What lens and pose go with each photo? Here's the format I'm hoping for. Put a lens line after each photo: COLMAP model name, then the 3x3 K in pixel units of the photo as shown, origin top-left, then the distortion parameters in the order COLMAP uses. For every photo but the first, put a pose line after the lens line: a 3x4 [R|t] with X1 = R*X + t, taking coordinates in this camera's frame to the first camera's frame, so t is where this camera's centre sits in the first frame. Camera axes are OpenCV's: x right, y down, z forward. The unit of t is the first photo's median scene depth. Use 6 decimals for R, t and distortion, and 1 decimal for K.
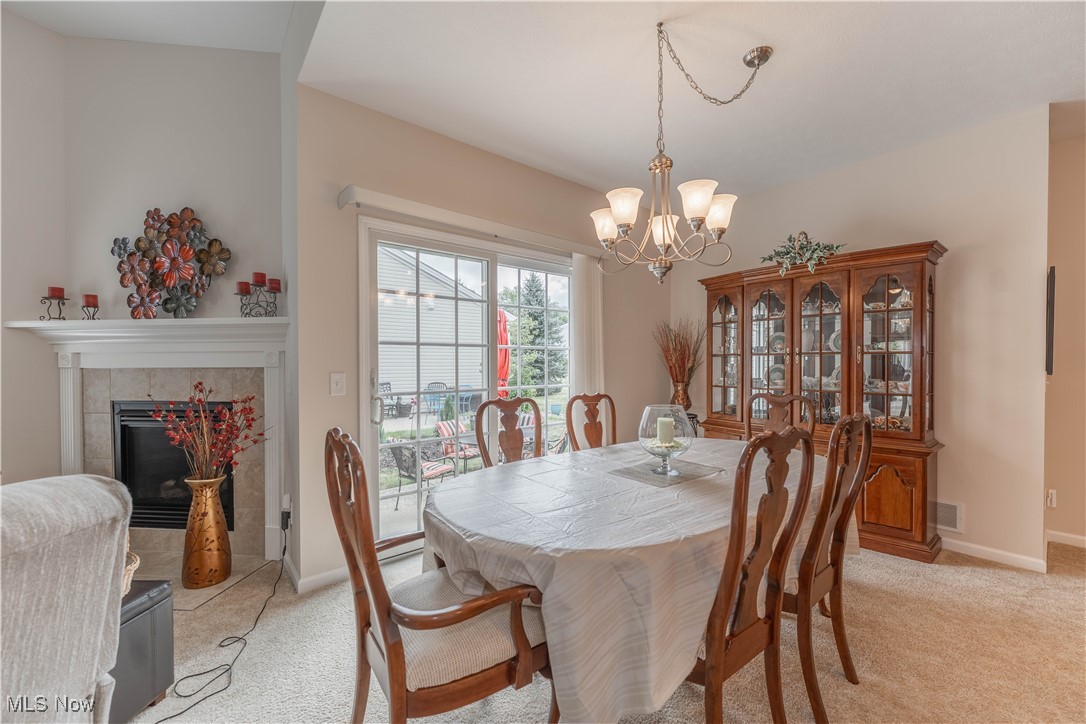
lens RADIAL K [[429.6, 0, 543.4], [0, 429.6, 365.8], [0, 0, 1]] dist [0.000043, -0.000087]
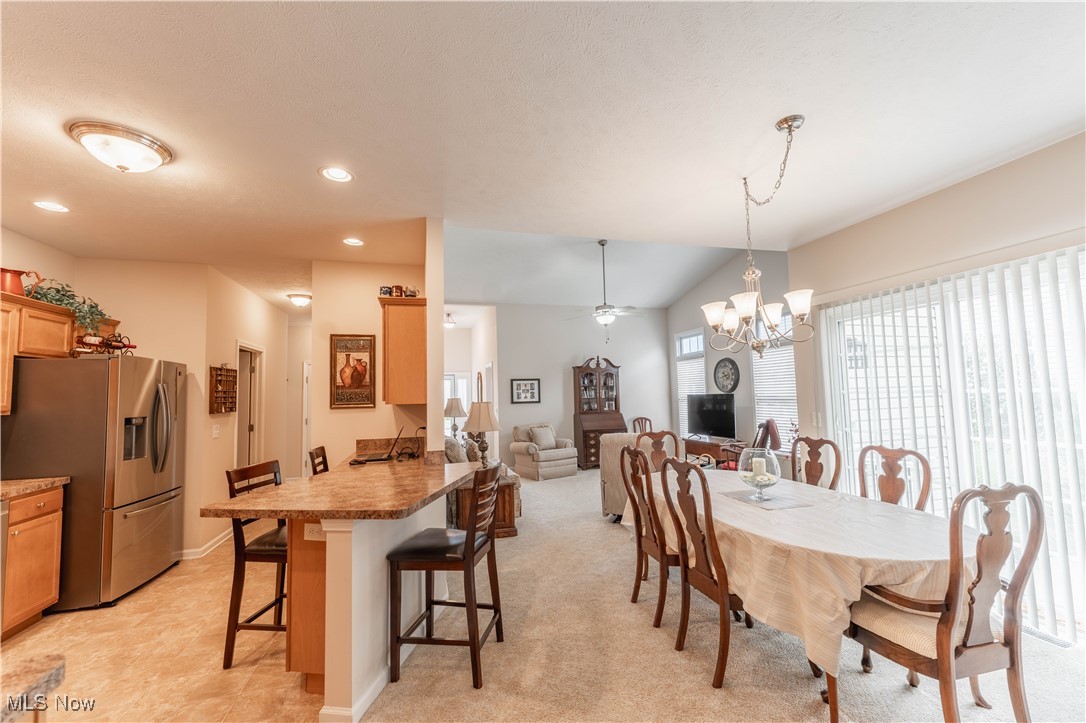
lens RADIAL K [[441.8, 0, 538.0], [0, 441.8, 366.7], [0, 0, 1]] dist [0.000767, -0.000180]
pose [[-0.407973, -0.049066, -0.911674, 1.268533], [0.022130, 0.997730, -0.063600, -0.065522], [0.912726, -0.046123, -0.405962, 0.648819]]
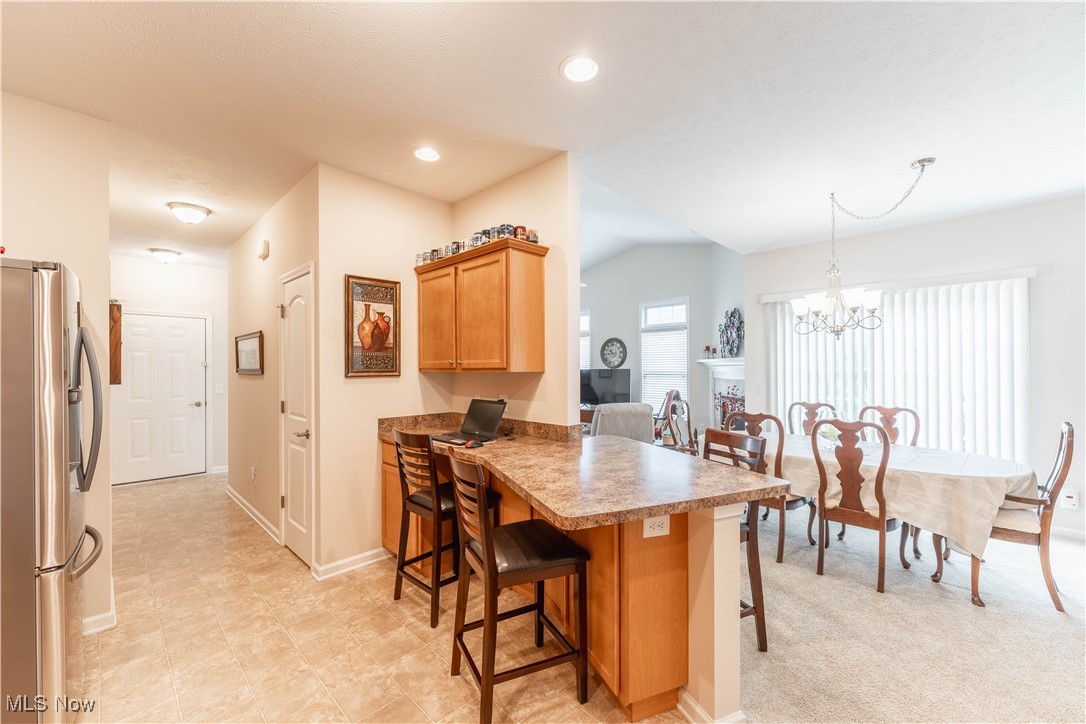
lens RADIAL K [[429.6, 0, 543.4], [0, 429.6, 365.8], [0, 0, 1]] dist [0.000043, -0.000087]
pose [[0.112710, -0.003687, -0.993621, 1.289139], [0.001254, 0.999993, -0.003569, -0.058794], [0.993627, -0.000843, 0.112714, -0.248993]]
